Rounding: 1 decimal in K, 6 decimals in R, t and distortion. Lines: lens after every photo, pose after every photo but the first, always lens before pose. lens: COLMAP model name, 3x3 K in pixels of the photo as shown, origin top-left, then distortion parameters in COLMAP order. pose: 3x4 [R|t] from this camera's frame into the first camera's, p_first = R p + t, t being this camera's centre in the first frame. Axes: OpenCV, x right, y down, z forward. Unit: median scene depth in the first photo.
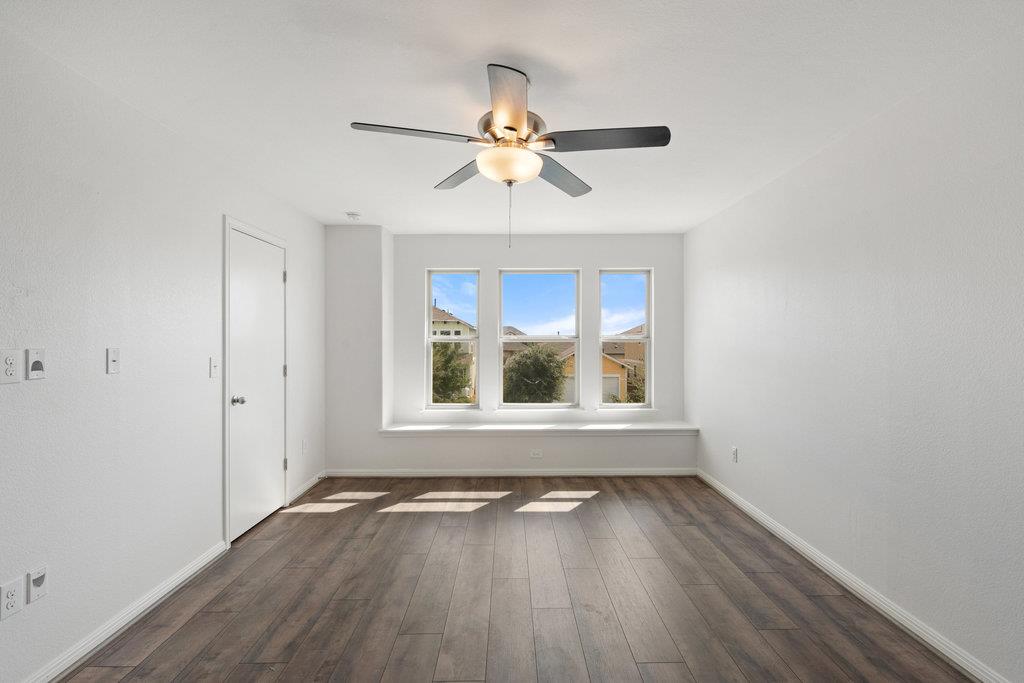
lens RADIAL K [[469.3, 0, 513.6], [0, 469.3, 340.3], [0, 0, 1]] dist [-0.001619, -0.003875]
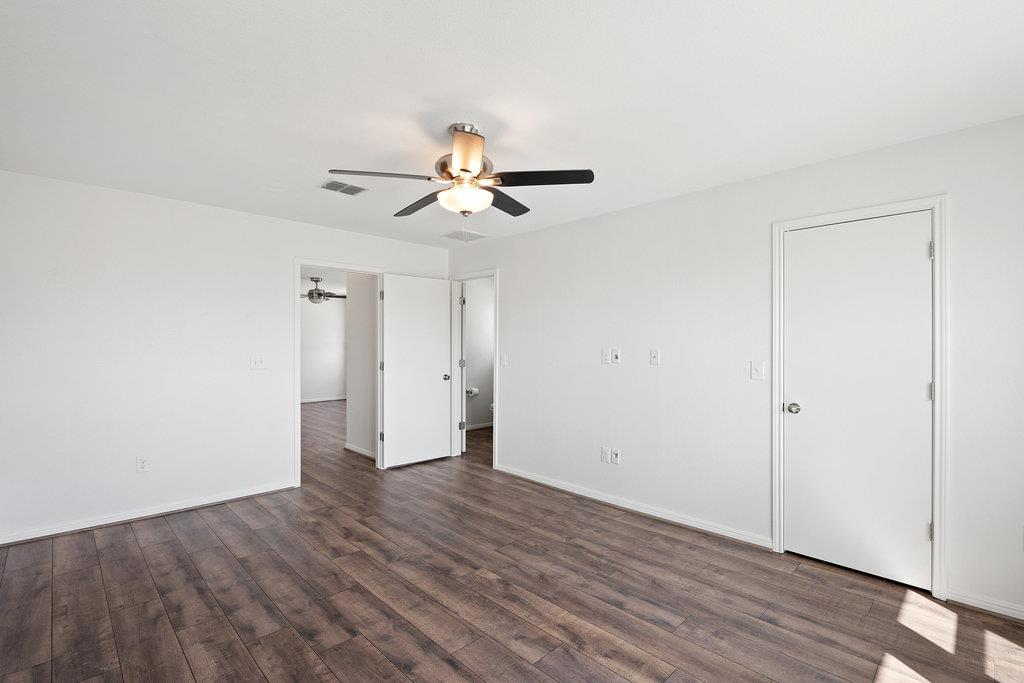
lens RADIAL K [[469.3, 0, 514.4], [0, 469.3, 342.1], [0, 0, 1]] dist [-0.001619, -0.003875]
pose [[-0.716021, 0.000208, -0.698079, 0.518143], [0.000576, 1.000000, -0.000293, -0.008200], [0.698079, -0.000612, -0.716021, 1.361246]]
